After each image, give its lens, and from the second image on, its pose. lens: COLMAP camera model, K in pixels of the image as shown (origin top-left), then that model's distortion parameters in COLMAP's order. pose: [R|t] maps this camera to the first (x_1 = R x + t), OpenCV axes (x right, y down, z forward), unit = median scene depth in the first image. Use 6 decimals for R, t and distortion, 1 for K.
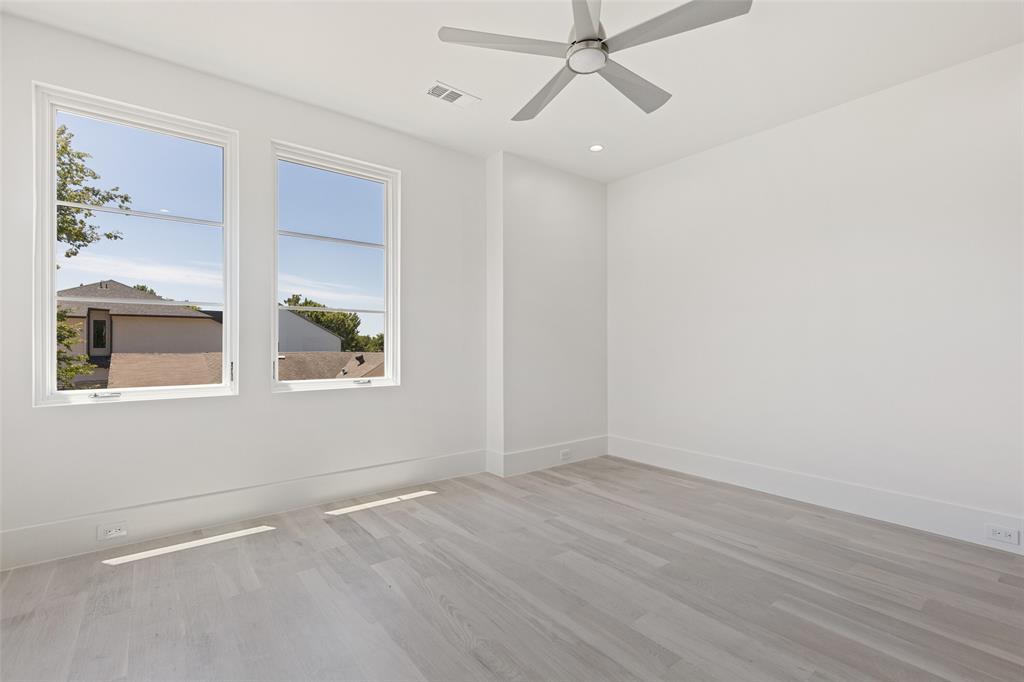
lens RADIAL K [[468.2, 0, 514.3], [0, 468.2, 350.7], [0, 0, 1]] dist [-0.000510, -0.000446]
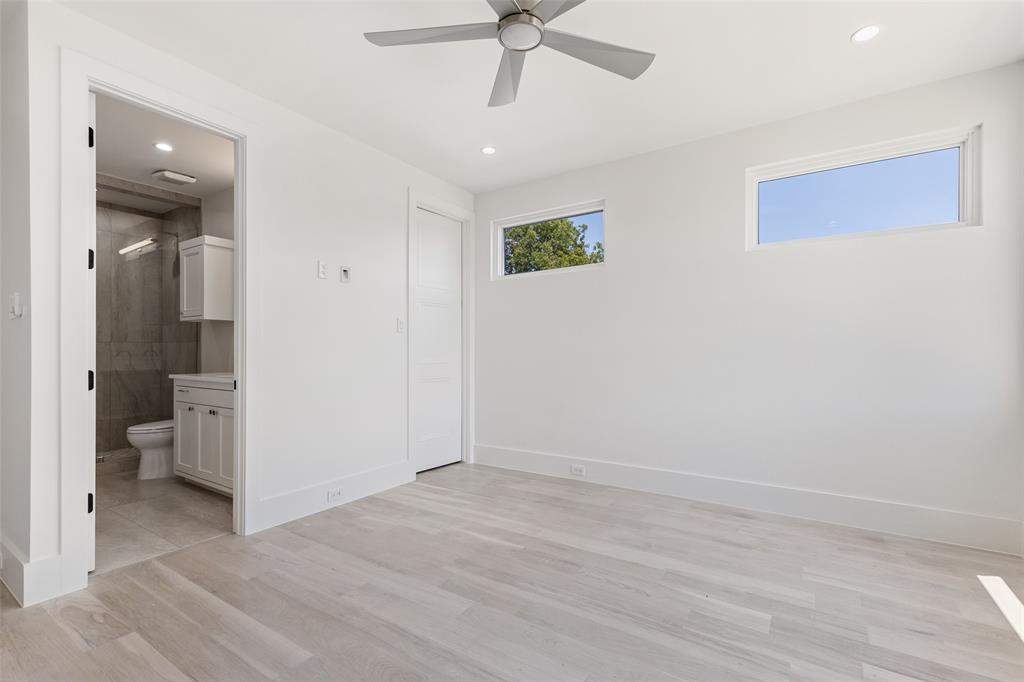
lens RADIAL K [[468.2, 0, 514.3], [0, 468.2, 350.7], [0, 0, 1]] dist [-0.000510, -0.000446]
pose [[-0.954277, -0.005228, -0.298879, 0.462348], [-0.003999, 0.999981, -0.004725, -0.017995], [0.298898, -0.003314, -0.954279, 1.968239]]
